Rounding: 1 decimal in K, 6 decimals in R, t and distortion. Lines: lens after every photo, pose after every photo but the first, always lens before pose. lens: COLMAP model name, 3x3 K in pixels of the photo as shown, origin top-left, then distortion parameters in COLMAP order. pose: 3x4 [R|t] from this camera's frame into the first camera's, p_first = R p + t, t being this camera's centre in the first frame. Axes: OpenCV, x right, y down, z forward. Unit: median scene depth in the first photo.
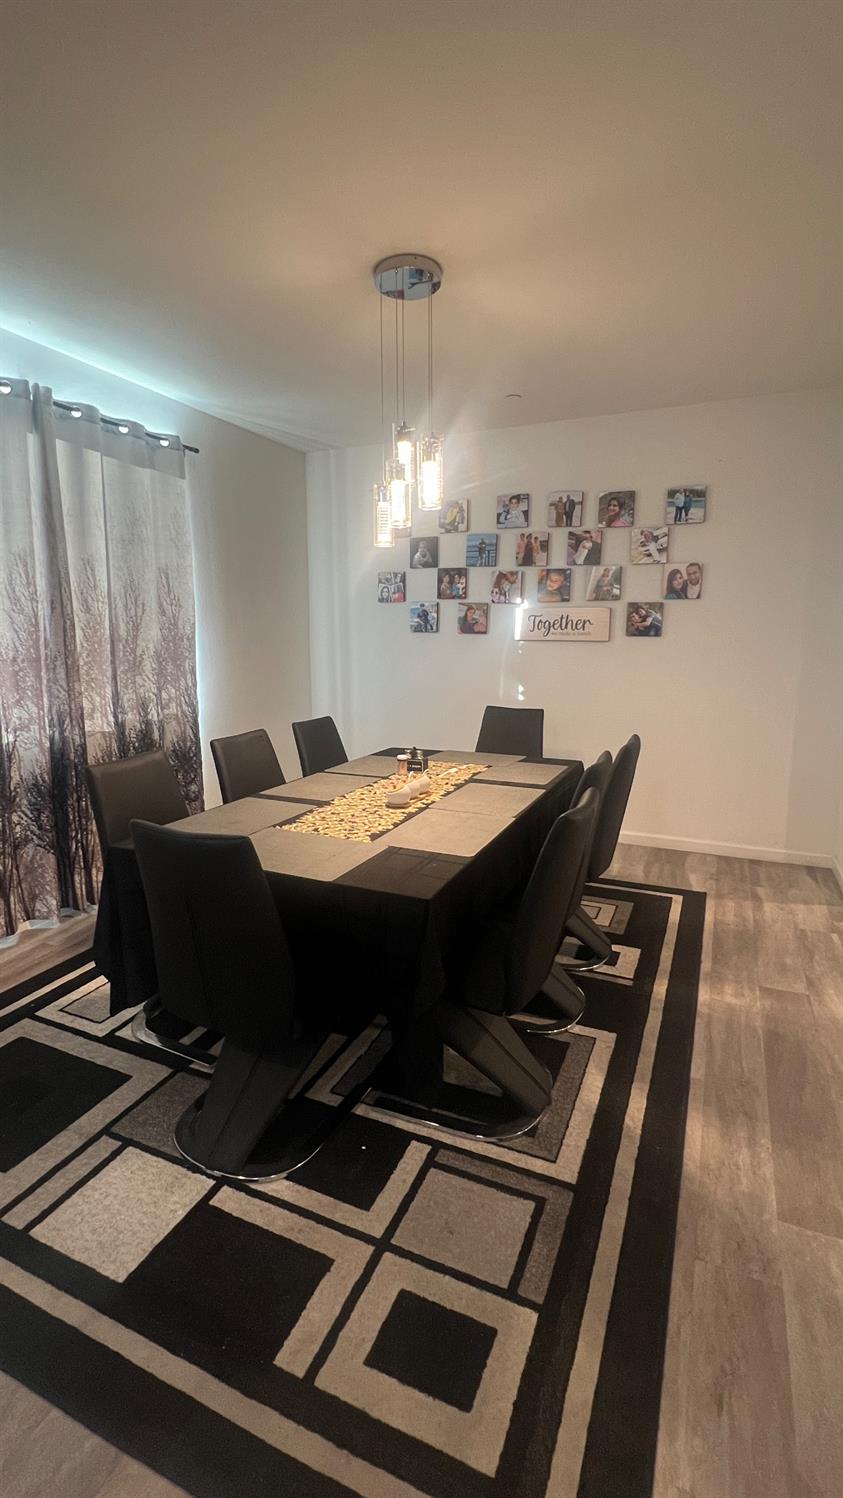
lens RADIAL K [[690.1, 0, 421.5], [0, 690.1, 749.0], [0, 0, 1]] dist [0.000378, -0.000225]
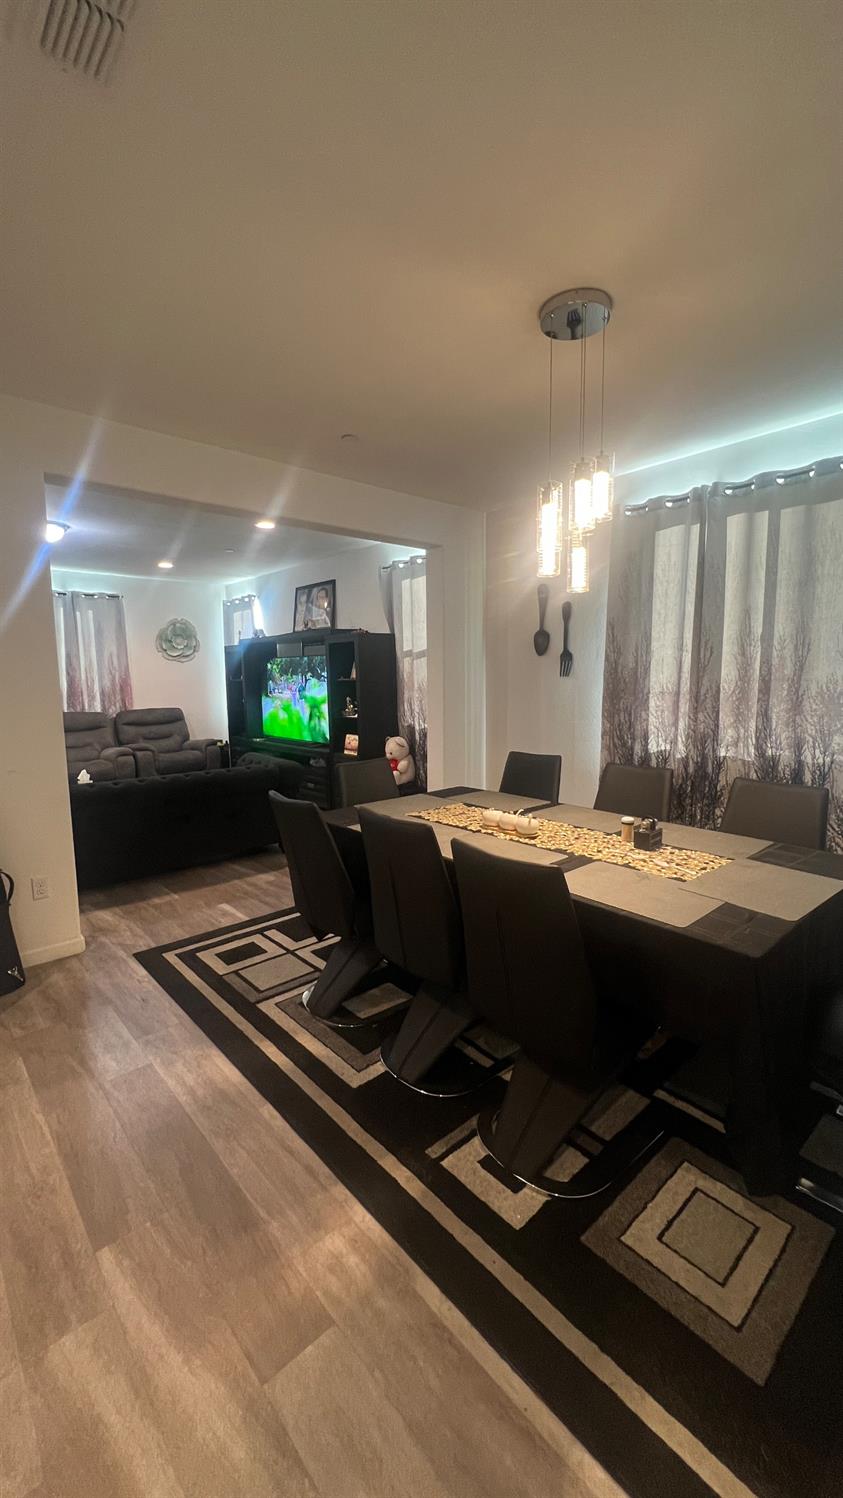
lens RADIAL K [[584.2, 0, 398.7], [0, 584.2, 745.5], [0, 0, 1]] dist [0.001011, 0.000234]
pose [[-0.426803, 0.115516, -0.896937, 0.952061], [-0.136981, 0.972107, 0.190379, -0.228569], [0.893910, 0.204118, -0.399075, 1.300688]]
